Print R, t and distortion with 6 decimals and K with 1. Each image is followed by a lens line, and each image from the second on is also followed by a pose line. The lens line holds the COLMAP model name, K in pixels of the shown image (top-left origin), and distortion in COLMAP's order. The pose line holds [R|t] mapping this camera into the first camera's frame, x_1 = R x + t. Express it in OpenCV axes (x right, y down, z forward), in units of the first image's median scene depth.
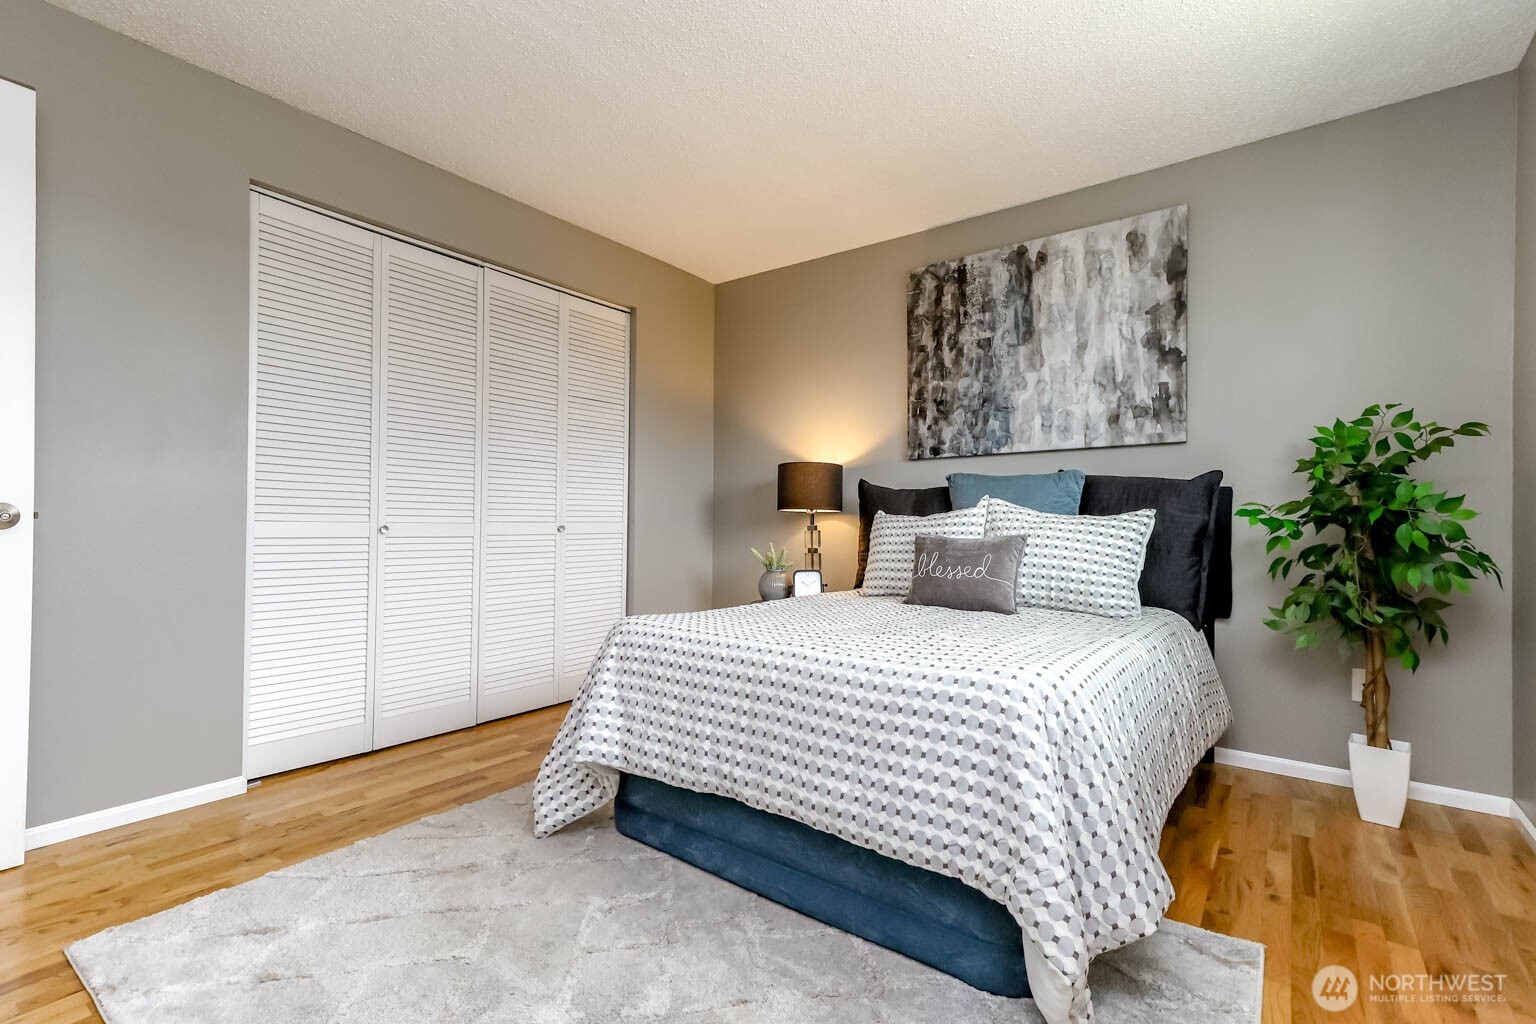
lens RADIAL K [[696.5, 0, 768.0], [0, 696.5, 512.0], [0, 0, 1]] dist [0.018486, 0.000097]
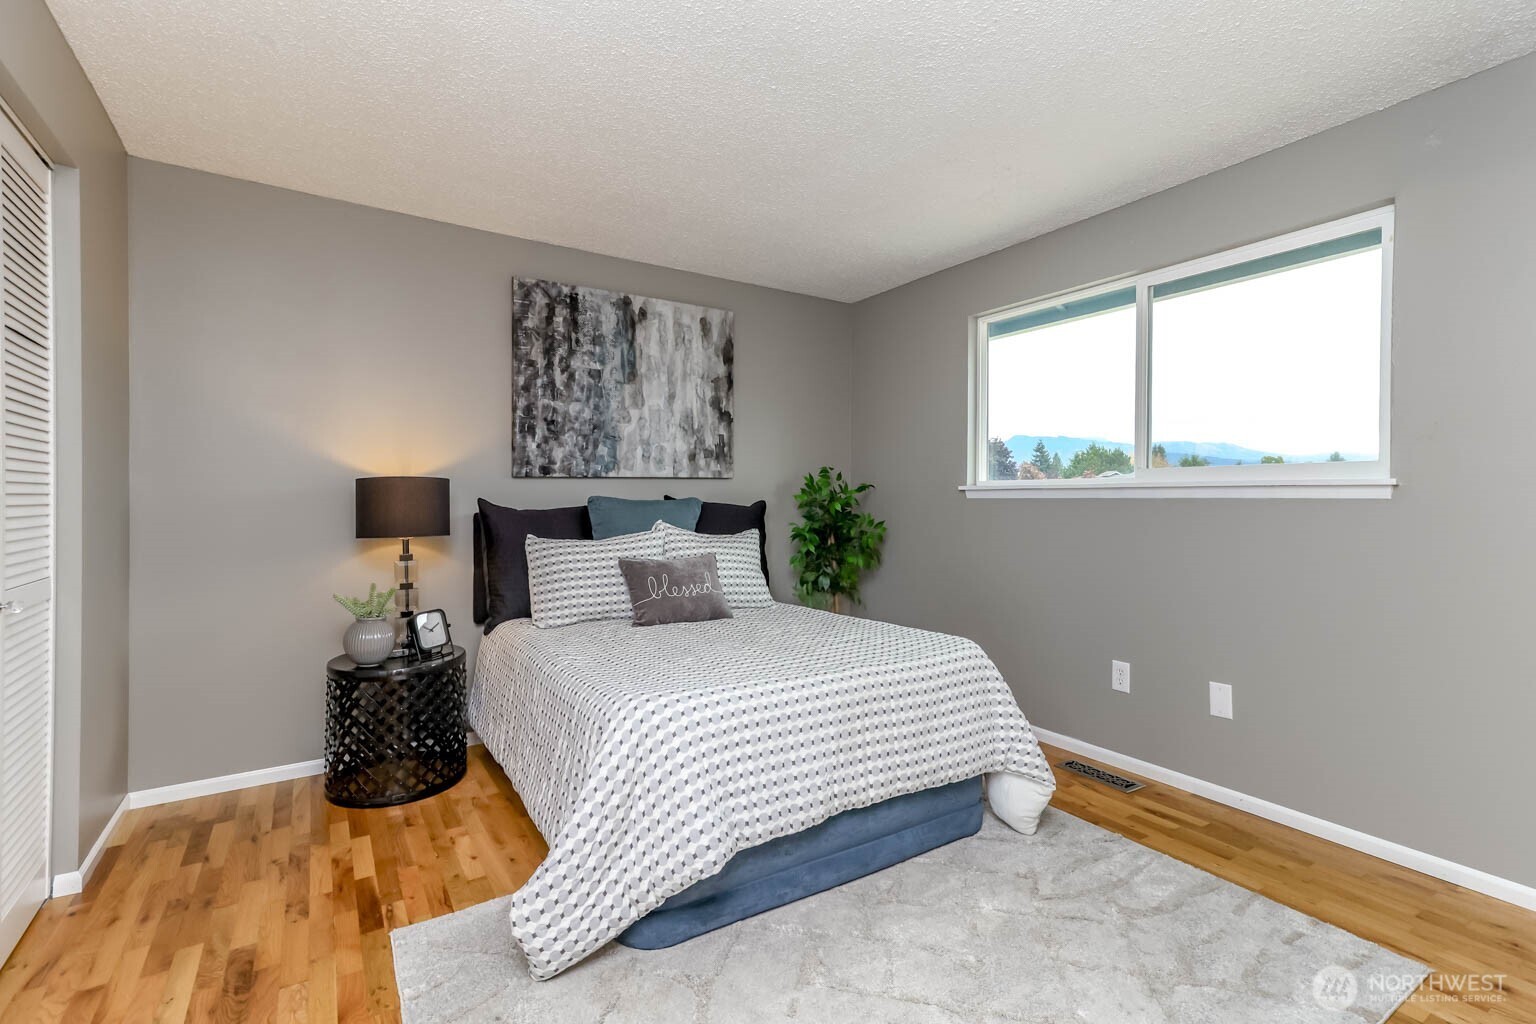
lens RADIAL K [[696.5, 0, 768.0], [0, 696.5, 512.0], [0, 0, 1]] dist [0.018486, 0.000097]
pose [[0.346481, -0.023429, 0.937764, -0.625183], [-0.008686, 0.999565, 0.028182, -0.062301], [-0.938017, -0.017910, 0.346127, 0.379478]]
